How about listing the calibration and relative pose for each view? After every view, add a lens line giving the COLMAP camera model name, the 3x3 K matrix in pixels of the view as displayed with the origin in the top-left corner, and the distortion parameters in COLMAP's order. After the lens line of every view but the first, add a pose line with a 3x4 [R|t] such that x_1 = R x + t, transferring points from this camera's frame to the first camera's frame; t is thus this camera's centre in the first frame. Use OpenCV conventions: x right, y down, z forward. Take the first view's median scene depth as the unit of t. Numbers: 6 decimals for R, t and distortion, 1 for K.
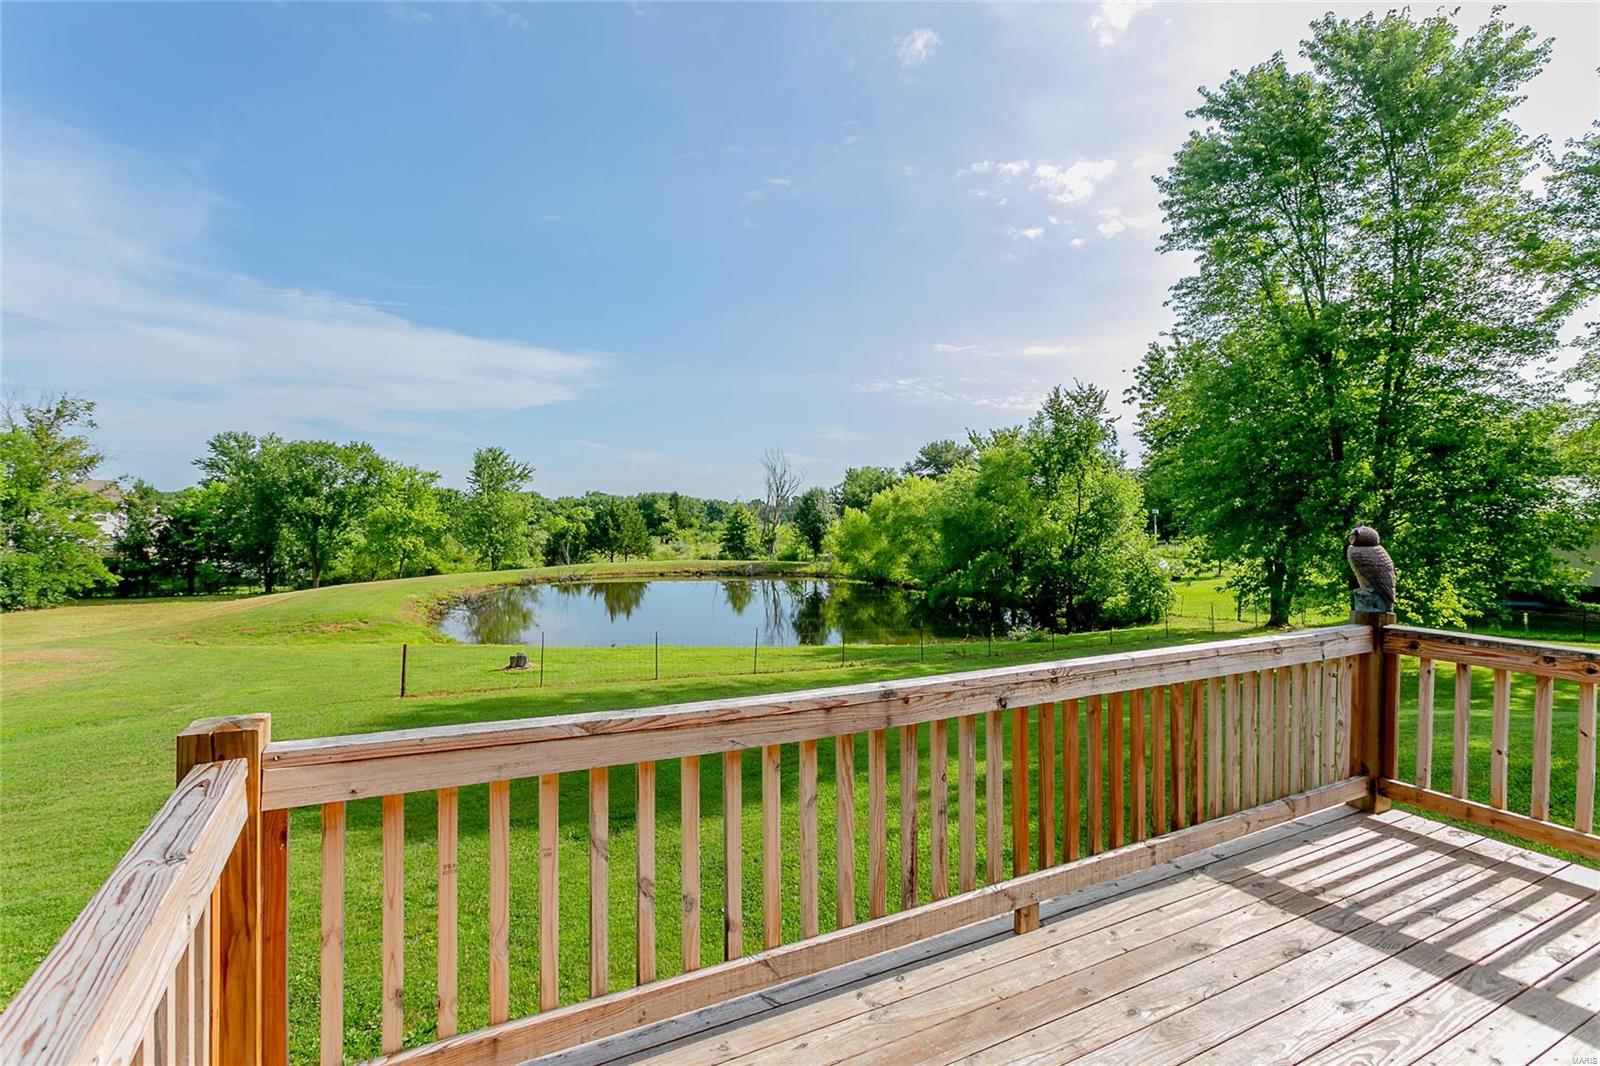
lens RADIAL K [[756.6, 0, 805.9], [0, 756.6, 534.1], [0, 0, 1]] dist [0.002327, 0.002587]
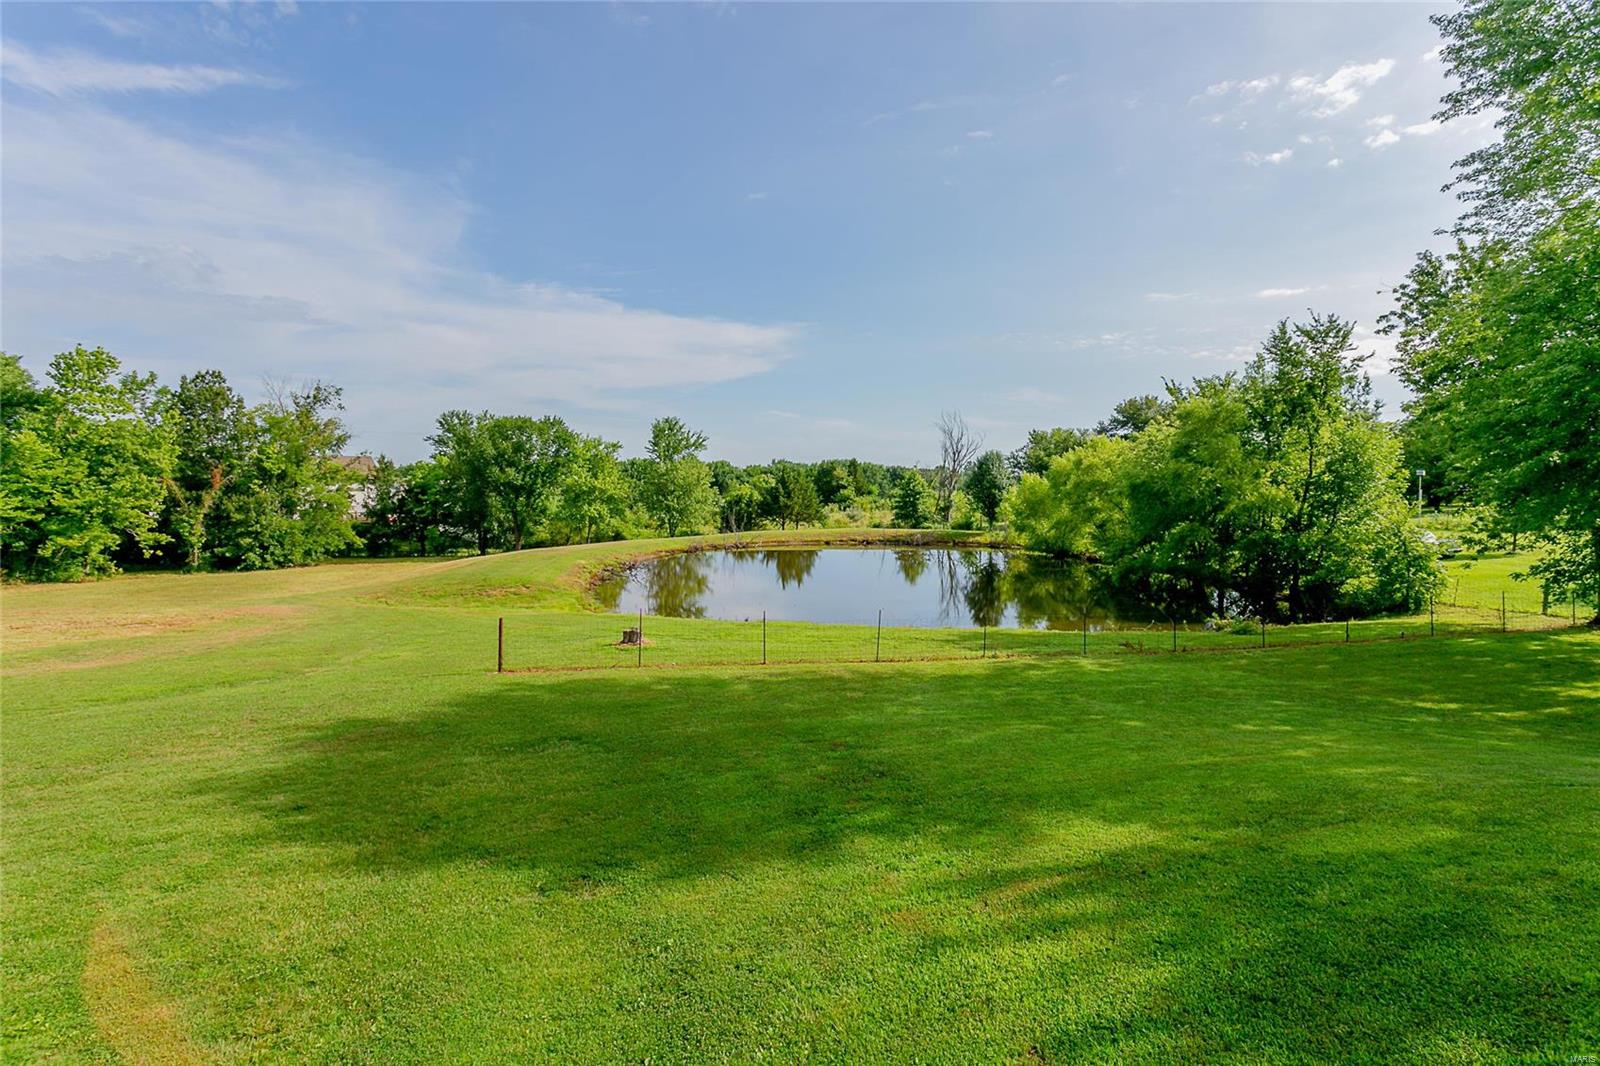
lens RADIAL K [[756.6, 0, 802.9], [0, 756.6, 534.5], [0, 0, 1]] dist [0.002327, 0.002587]
pose [[0.968702, 0.009114, -0.248060, 0.023159], [0.001920, 0.999021, 0.044200, -0.000841], [0.248220, -0.043292, 0.967736, 0.047576]]
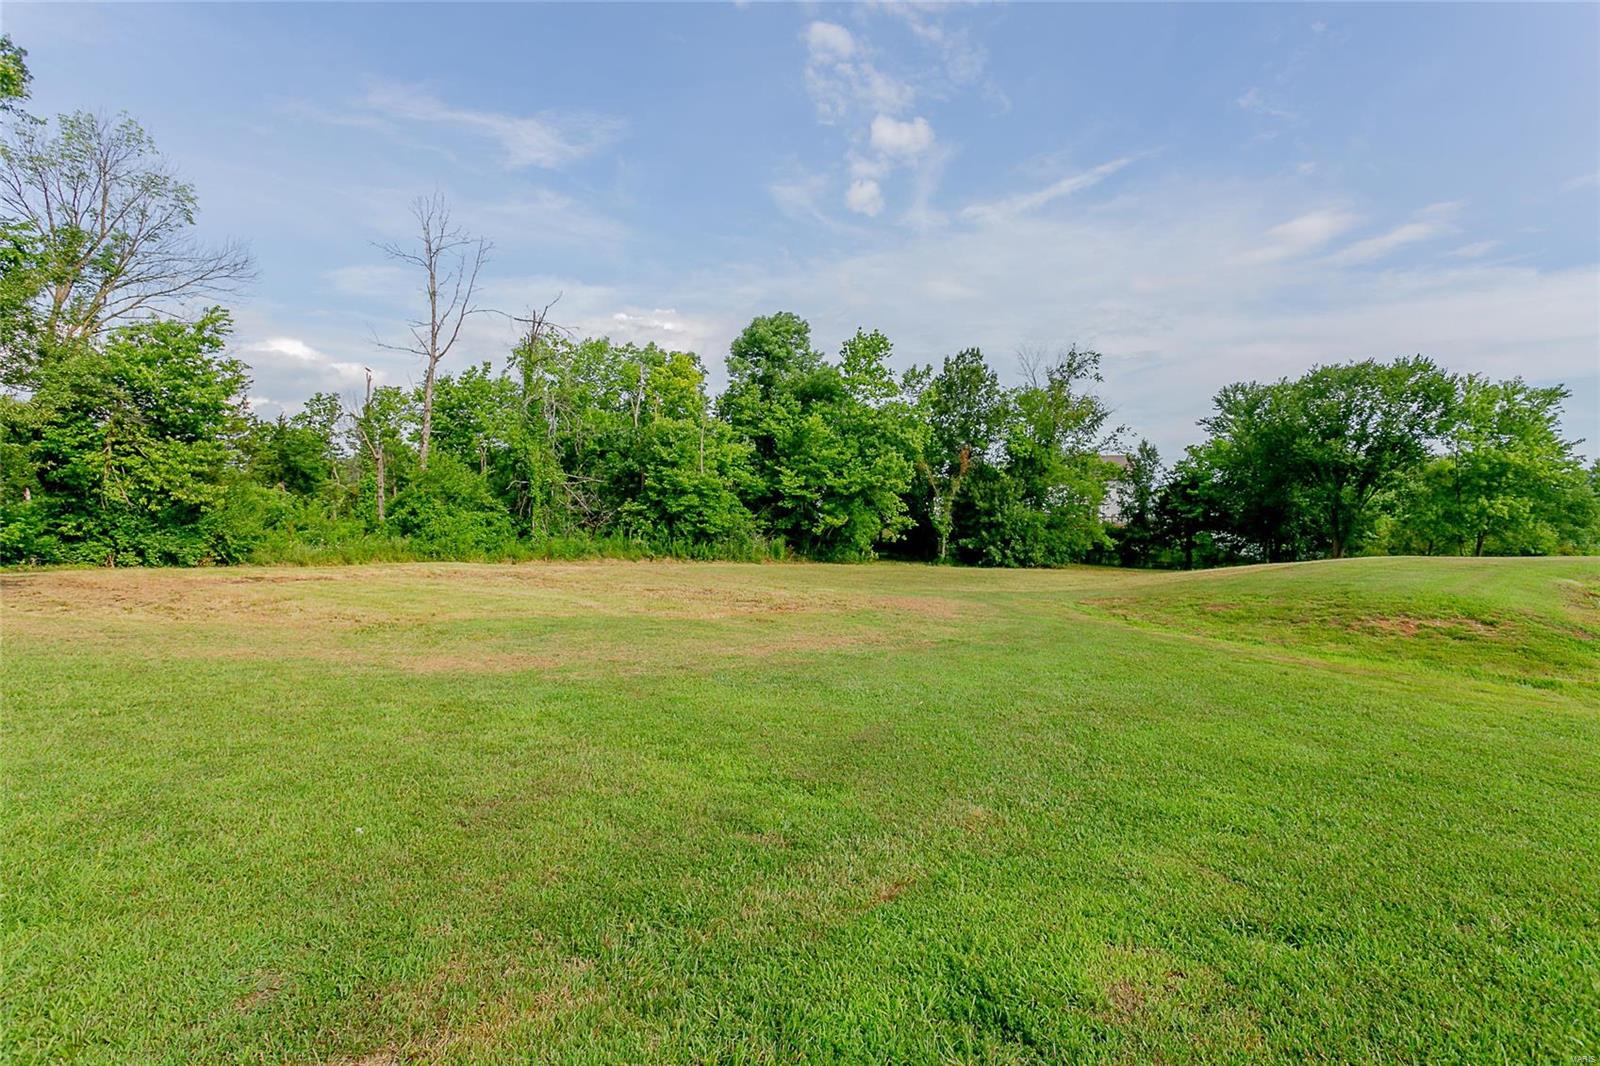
lens RADIAL K [[756.6, 0, 795.0], [0, 756.6, 532.2], [0, 0, 1]] dist [0.002327, 0.002587]
pose [[0.372183, 0.022140, -0.927895, -0.182135], [-0.022831, 0.999631, 0.014693, 0.037339], [0.927879, 0.015716, 0.372551, 0.271256]]
